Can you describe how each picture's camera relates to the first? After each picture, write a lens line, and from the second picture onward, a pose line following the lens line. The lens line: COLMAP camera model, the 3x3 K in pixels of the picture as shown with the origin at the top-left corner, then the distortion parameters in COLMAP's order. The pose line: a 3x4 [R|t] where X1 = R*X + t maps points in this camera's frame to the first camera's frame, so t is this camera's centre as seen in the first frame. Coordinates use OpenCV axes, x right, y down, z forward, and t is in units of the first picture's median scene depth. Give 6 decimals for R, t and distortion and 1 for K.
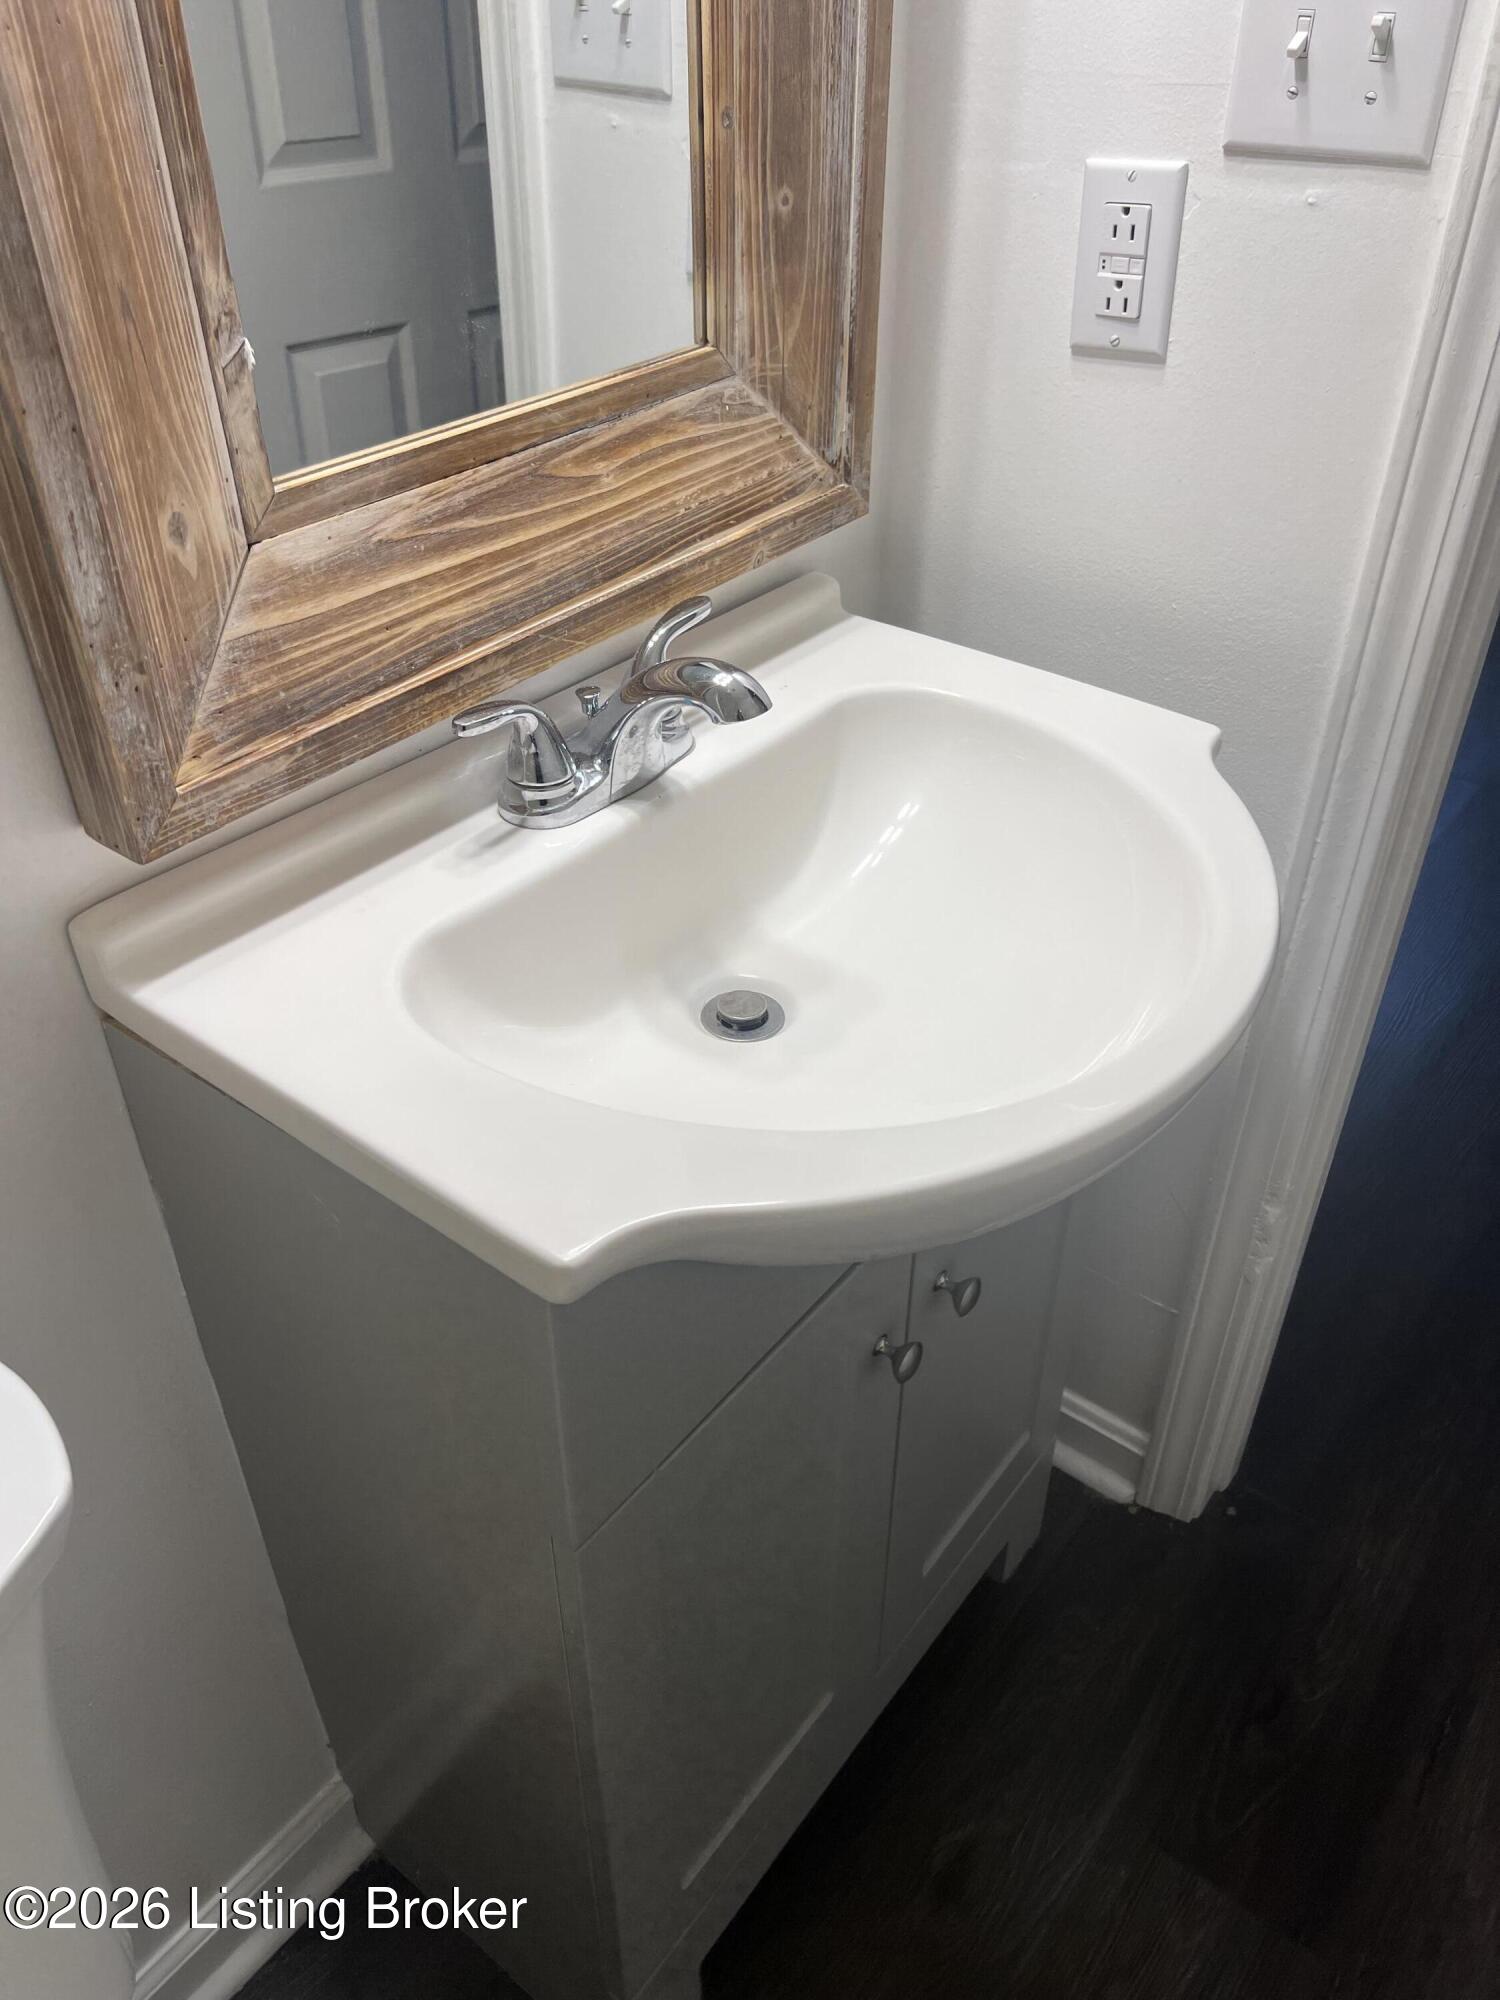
lens RADIAL K [[1517.5, 0, 749.1], [0, 1517.5, 997.4], [0, 0, 1]] dist [0.046183, -0.035350]
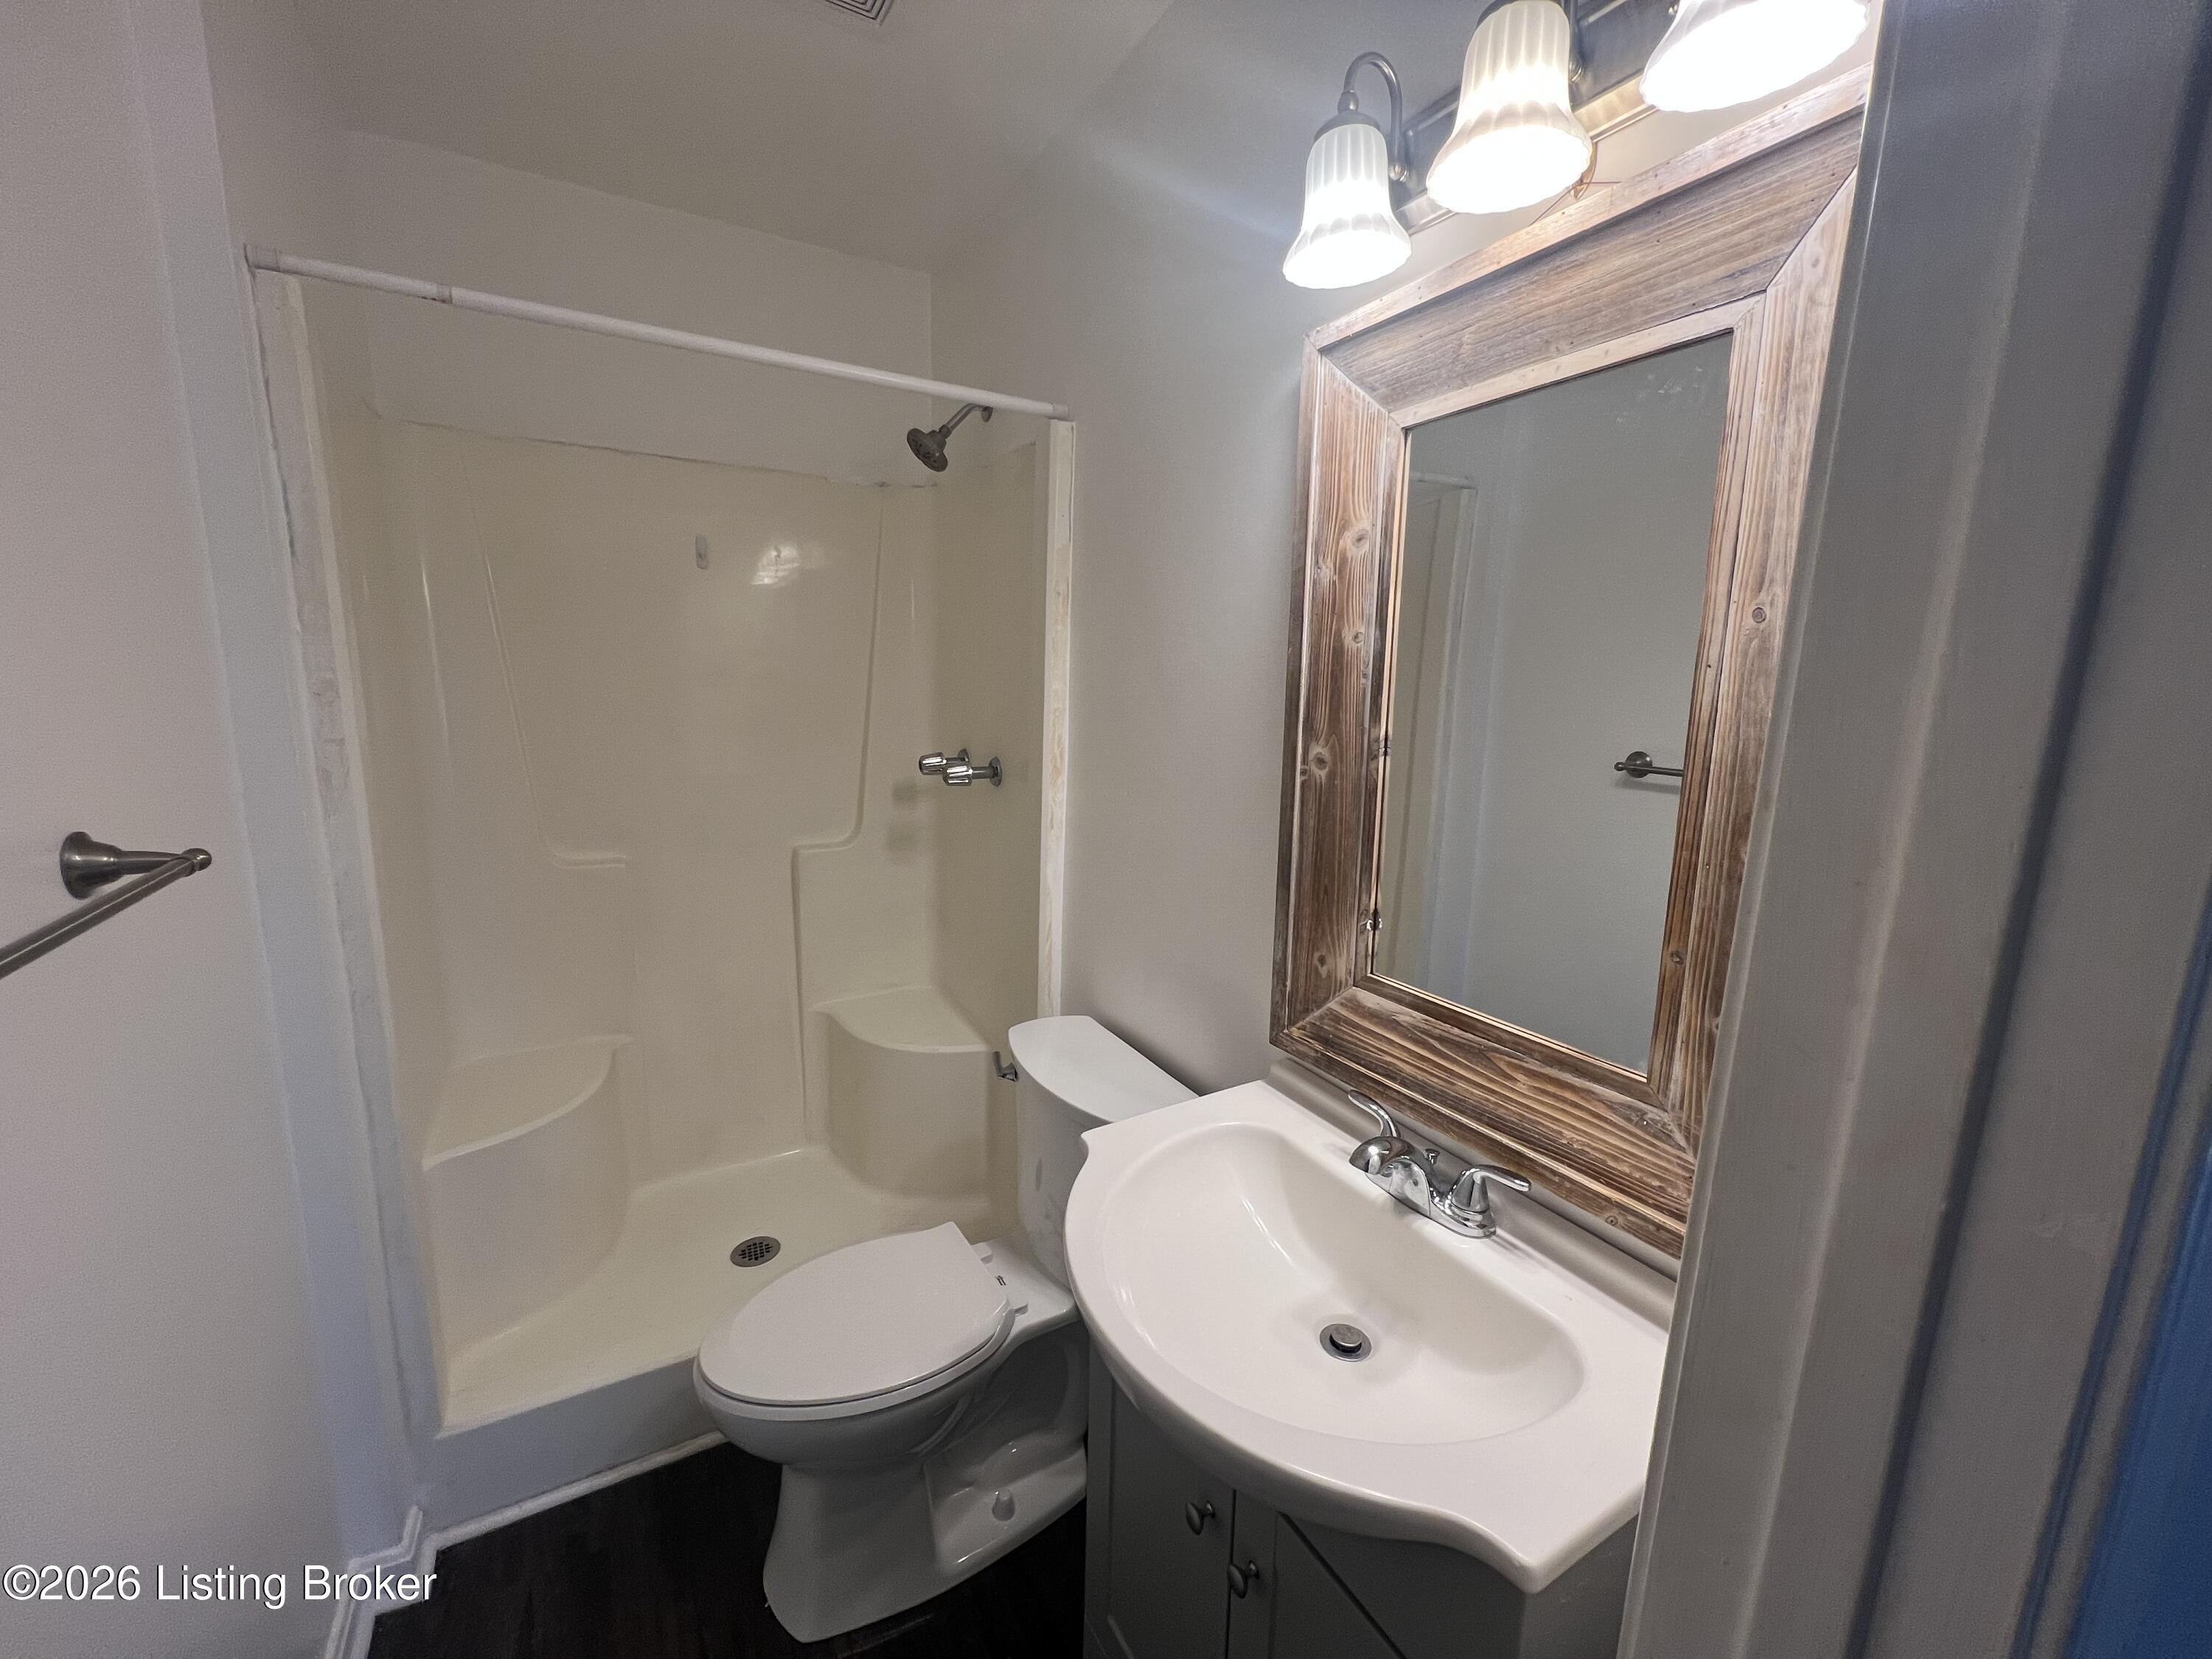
lens RADIAL K [[887.5, 0, 1105.2], [0, 887.5, 832.7], [0, 0, 1]] dist [-0.003351, -0.000070]
pose [[-0.367513, 0.160453, -0.916073, 1.005602], [-0.564639, 0.744194, 0.356872, -0.677224], [0.738997, 0.648406, -0.182903, 0.678650]]
